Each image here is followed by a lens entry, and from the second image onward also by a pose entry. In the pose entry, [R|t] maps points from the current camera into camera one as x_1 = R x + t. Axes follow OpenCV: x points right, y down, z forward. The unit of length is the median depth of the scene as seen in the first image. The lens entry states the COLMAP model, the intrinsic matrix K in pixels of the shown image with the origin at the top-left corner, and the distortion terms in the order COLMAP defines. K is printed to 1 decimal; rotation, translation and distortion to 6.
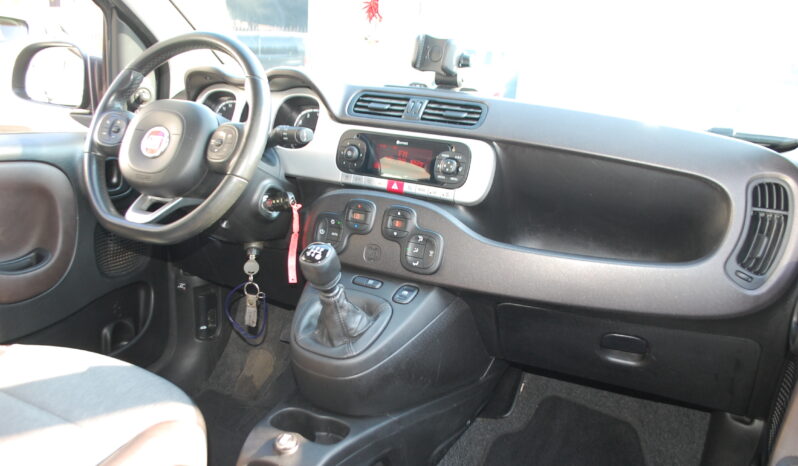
lens RADIAL K [[587.9, 0, 399.0], [0, 587.9, 233.0], [0, 0, 1]] dist [-0.002093, -0.001534]
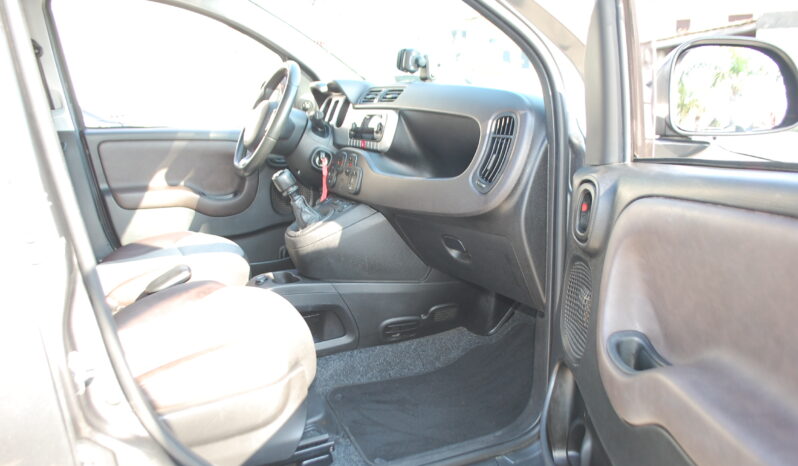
lens RADIAL K [[587.9, 0, 399.0], [0, 587.9, 233.0], [0, 0, 1]] dist [-0.002093, -0.001534]
pose [[0.783174, 0.050150, -0.619777, 1.140736], [-0.107840, 0.992592, -0.055954, 0.252966], [0.612380, 0.110658, 0.782781, -0.172861]]
